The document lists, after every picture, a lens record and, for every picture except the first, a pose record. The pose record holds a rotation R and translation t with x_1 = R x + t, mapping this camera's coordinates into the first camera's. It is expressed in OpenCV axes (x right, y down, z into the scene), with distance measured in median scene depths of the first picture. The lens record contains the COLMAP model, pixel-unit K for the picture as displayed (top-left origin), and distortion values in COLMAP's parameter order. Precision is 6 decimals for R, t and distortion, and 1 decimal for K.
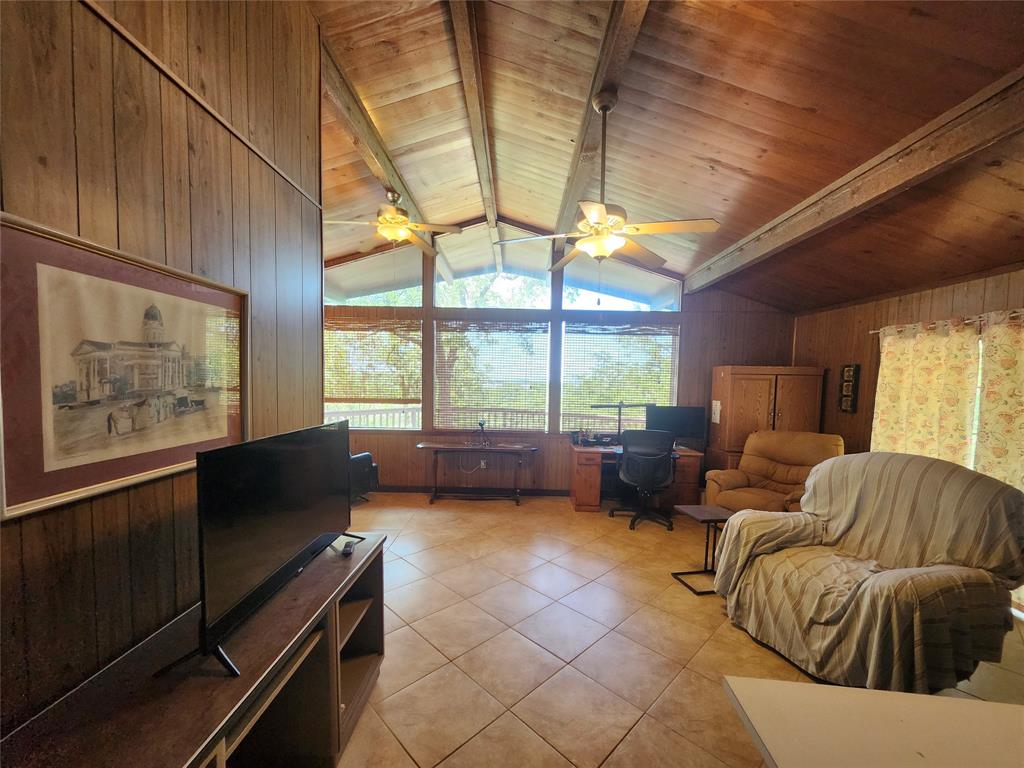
lens RADIAL K [[401.3, 0, 515.4], [0, 401.3, 403.4], [0, 0, 1]] dist [-0.000373, 0.000388]
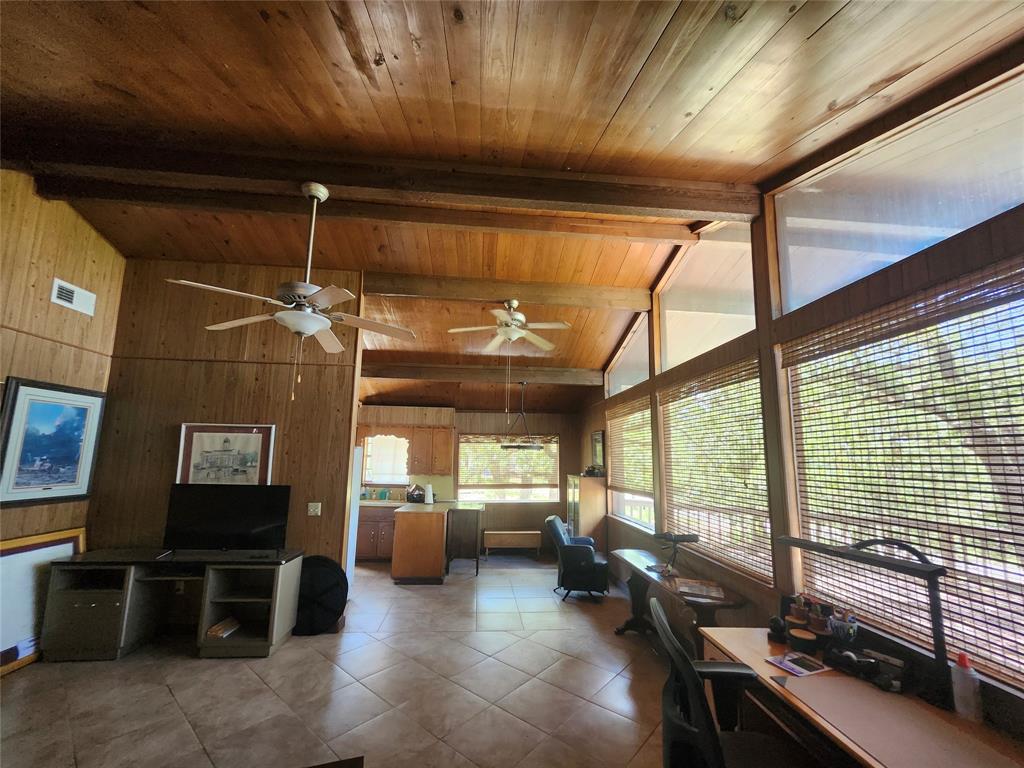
lens RADIAL K [[401.3, 0, 515.4], [0, 401.3, 403.4], [0, 0, 1]] dist [-0.000373, 0.000388]
pose [[0.100812, -0.156805, -0.982471, 1.115429], [-0.071842, 0.983776, -0.164386, -0.072710], [0.992308, 0.087155, 0.087911, 1.350372]]
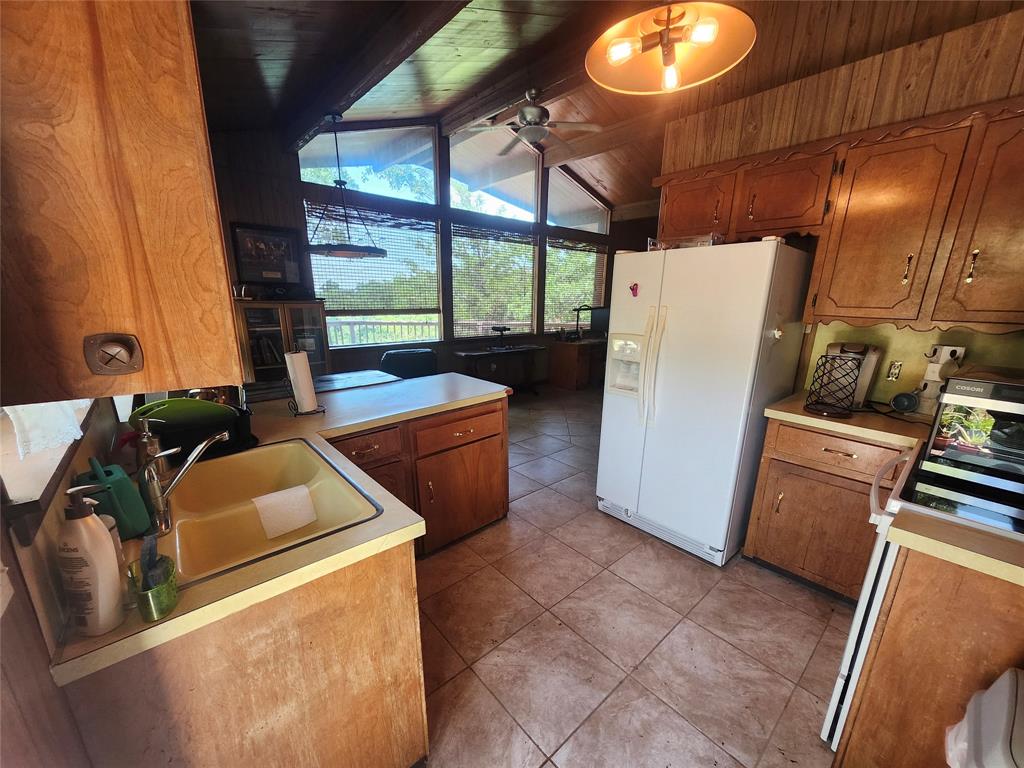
lens RADIAL K [[401.3, 0, 515.4], [0, 401.3, 403.4], [0, 0, 1]] dist [-0.000373, 0.000388]
pose [[0.741924, -0.189169, 0.643245, -1.618157], [0.016745, 0.964302, 0.264273, -0.090203], [-0.670275, -0.185300, 0.718607, 0.282457]]
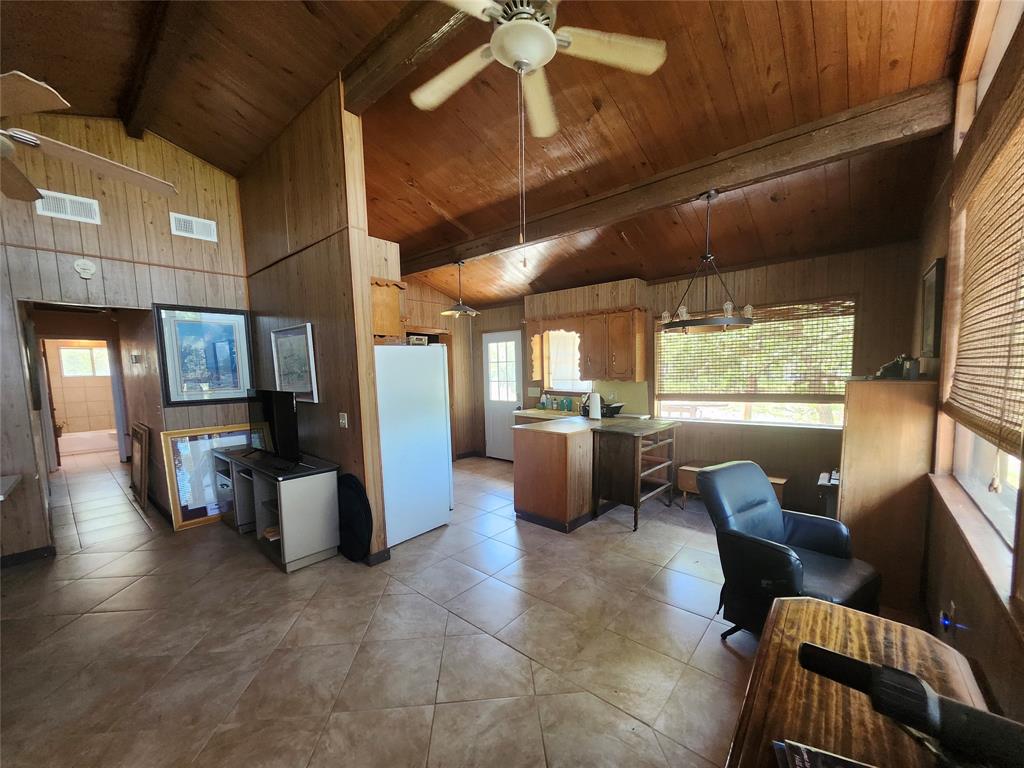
lens RADIAL K [[402.0, 0, 512.4], [0, 402.0, 407.9], [0, 0, 1]] dist [-0.000301, 0.000133]
pose [[-0.641233, 0.069613, -0.764182, 0.157362], [-0.037525, 0.991840, 0.121839, -0.086486], [0.766428, 0.106803, -0.633389, 1.932992]]
